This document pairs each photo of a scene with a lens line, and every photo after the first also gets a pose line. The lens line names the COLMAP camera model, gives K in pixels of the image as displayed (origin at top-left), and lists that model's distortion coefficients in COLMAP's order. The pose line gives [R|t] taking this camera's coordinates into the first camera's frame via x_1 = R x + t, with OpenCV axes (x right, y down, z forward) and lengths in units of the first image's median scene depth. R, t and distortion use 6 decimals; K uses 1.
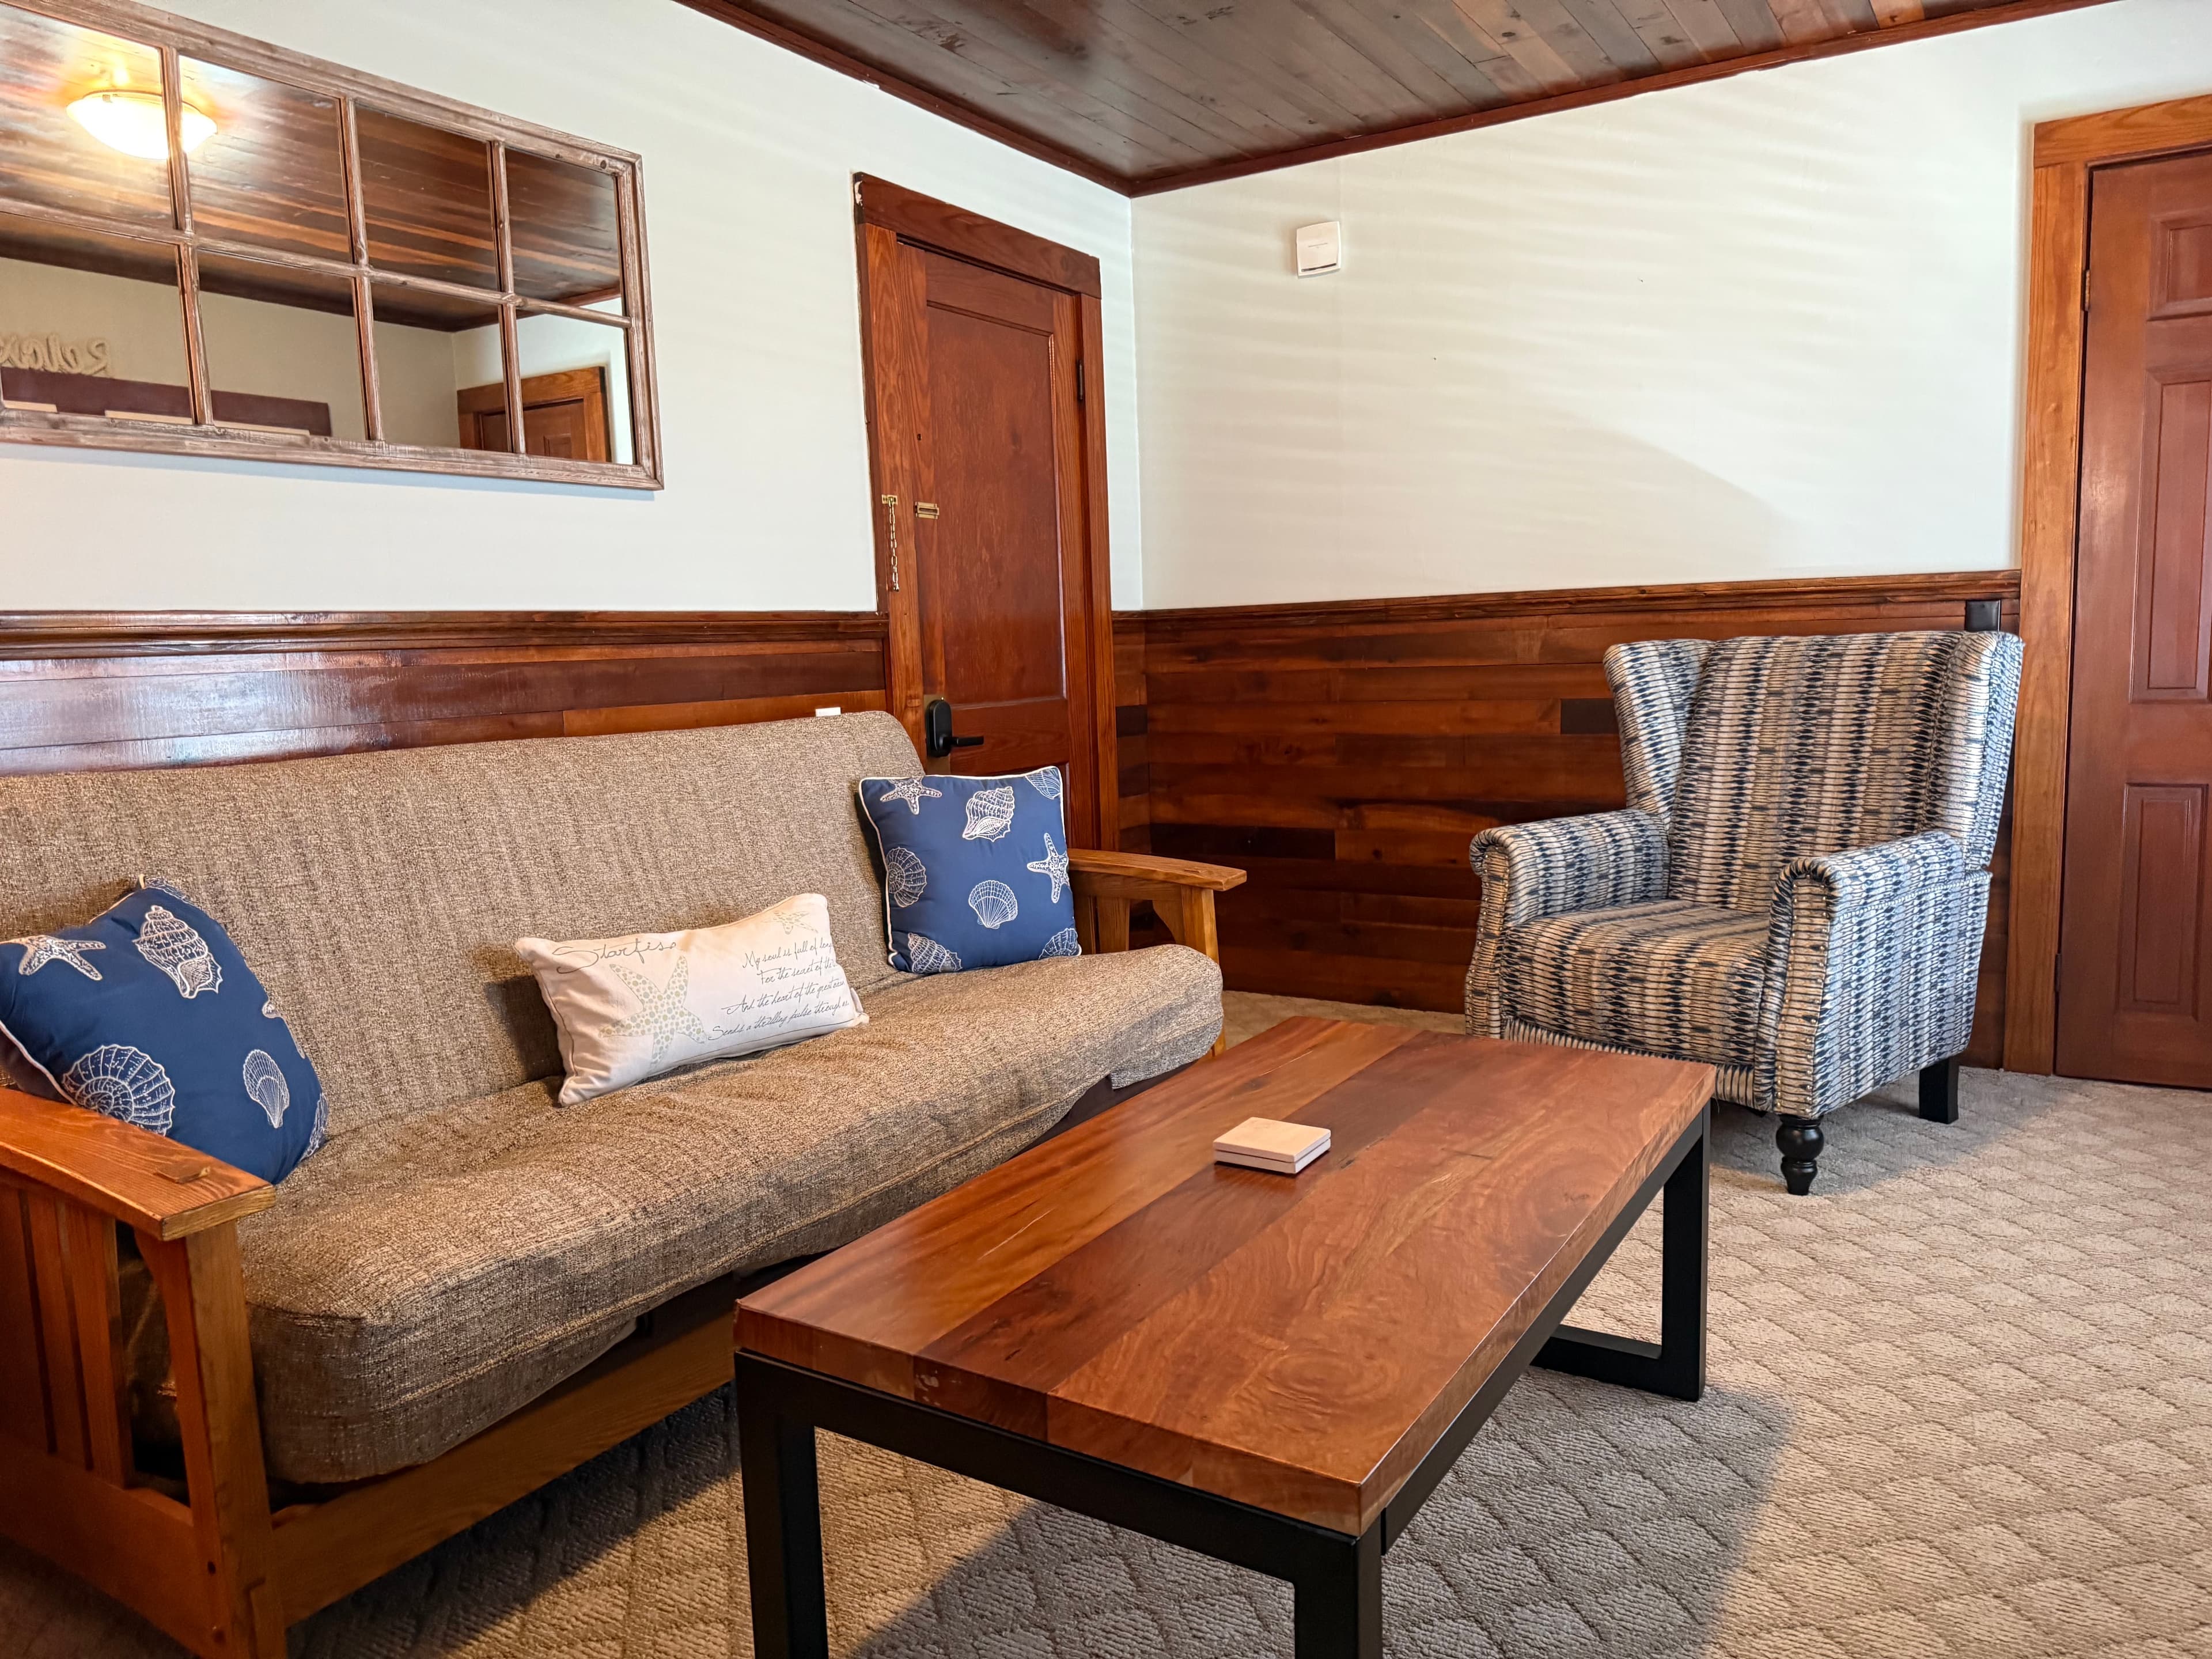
lens RADIAL K [[1578.2, 0, 1104.9], [0, 1578.2, 829.7], [0, 0, 1]] dist [0.066117, -0.055898]
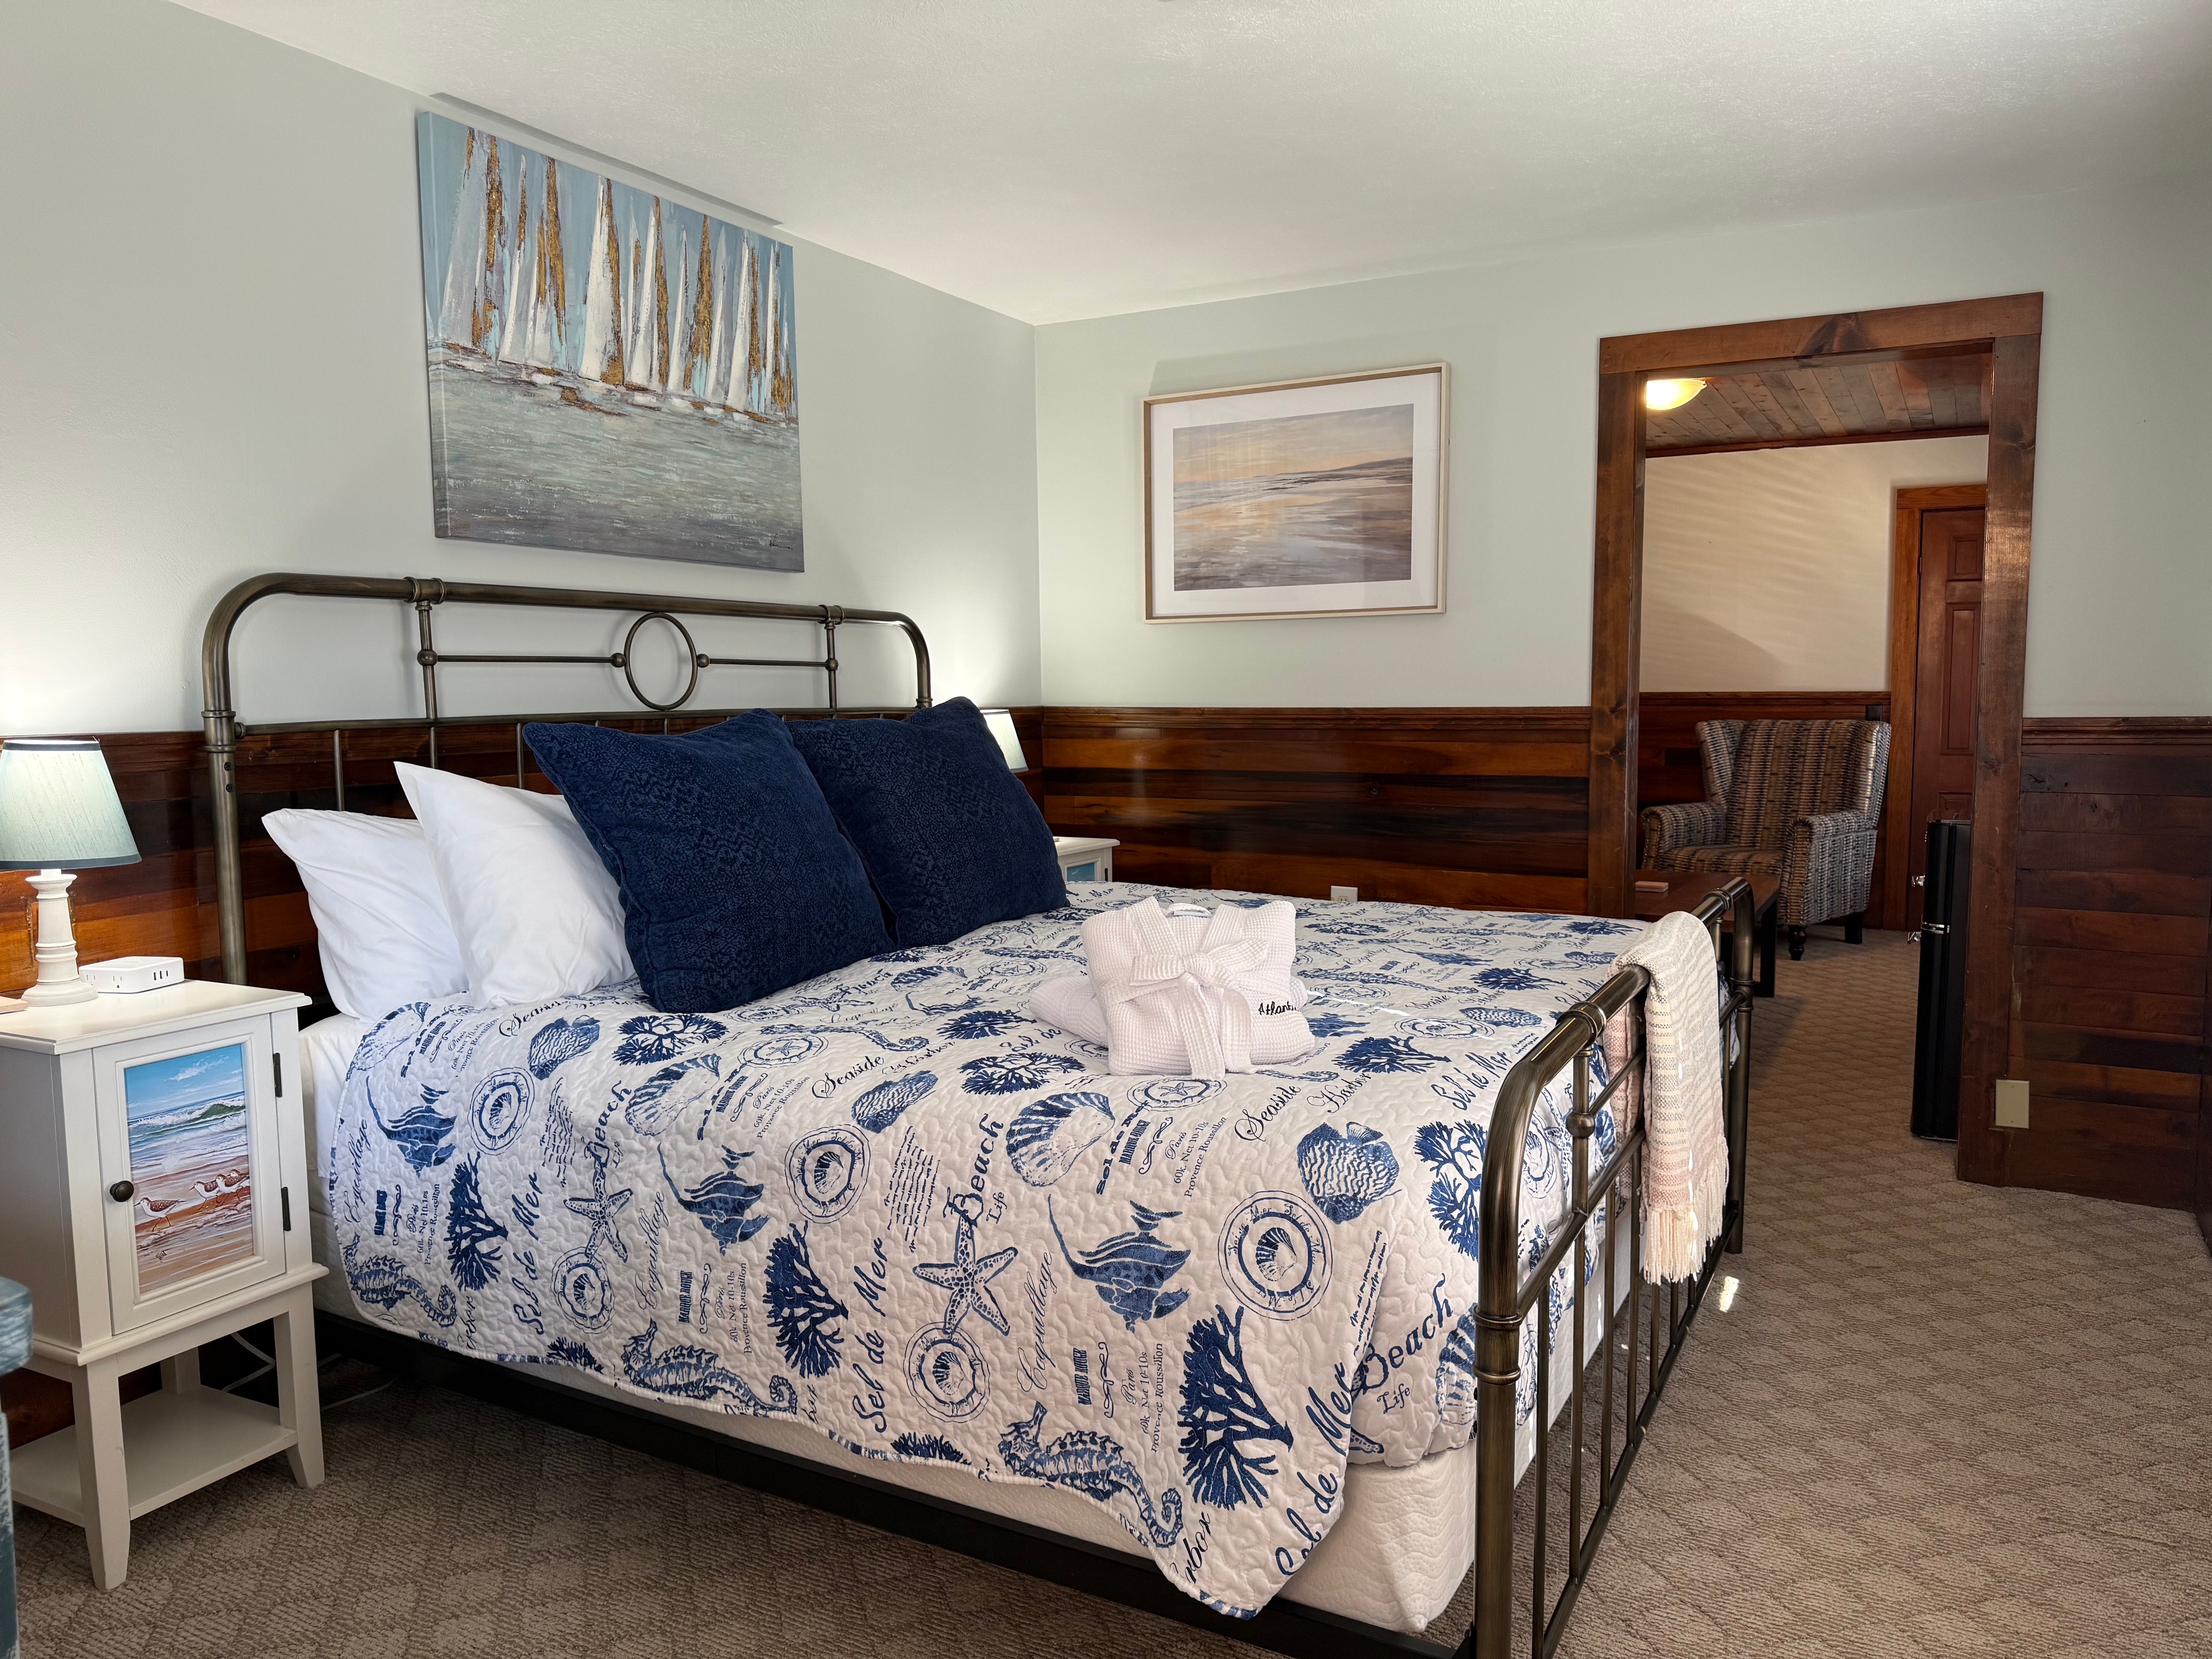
lens RADIAL K [[1578.2, 0, 1115.3], [0, 1578.2, 834.8], [0, 0, 1]] dist [0.066117, -0.055898]
pose [[0.998231, 0.016219, 0.057194, -0.588803], [-0.014647, 0.999506, -0.027813, 0.104938], [-0.057617, 0.026926, 0.997976, -1.077742]]
